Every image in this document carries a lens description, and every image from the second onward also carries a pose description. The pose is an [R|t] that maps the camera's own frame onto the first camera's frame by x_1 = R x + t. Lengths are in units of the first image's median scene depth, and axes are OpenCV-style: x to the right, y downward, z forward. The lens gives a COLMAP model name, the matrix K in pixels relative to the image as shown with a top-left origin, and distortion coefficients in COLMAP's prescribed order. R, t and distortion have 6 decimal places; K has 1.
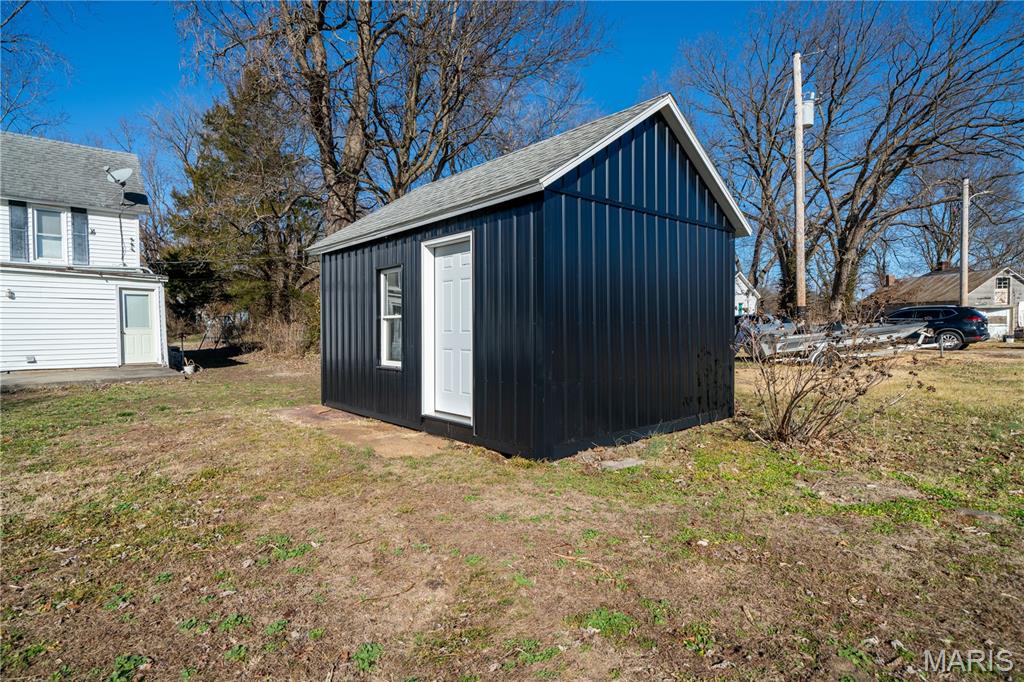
lens RADIAL K [[531.4, 0, 512.1], [0, 531.4, 340.5], [0, 0, 1]] dist [0.000150, 0.000038]
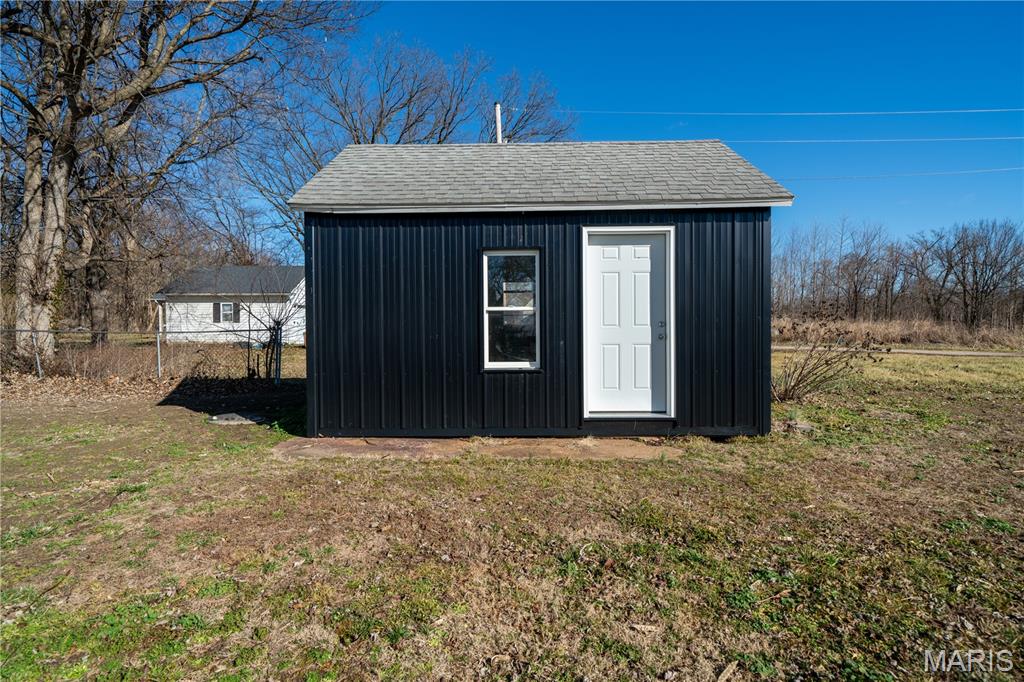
lens RADIAL K [[504.0, 0, 511.8], [0, 504.0, 336.4], [0, 0, 1]] dist [0.000404, 0.000003]
pose [[0.700268, -0.006842, 0.713847, -0.868778], [0.009752, 0.999952, 0.000018, -0.000081], [-0.713813, 0.006949, 0.700302, 0.489840]]
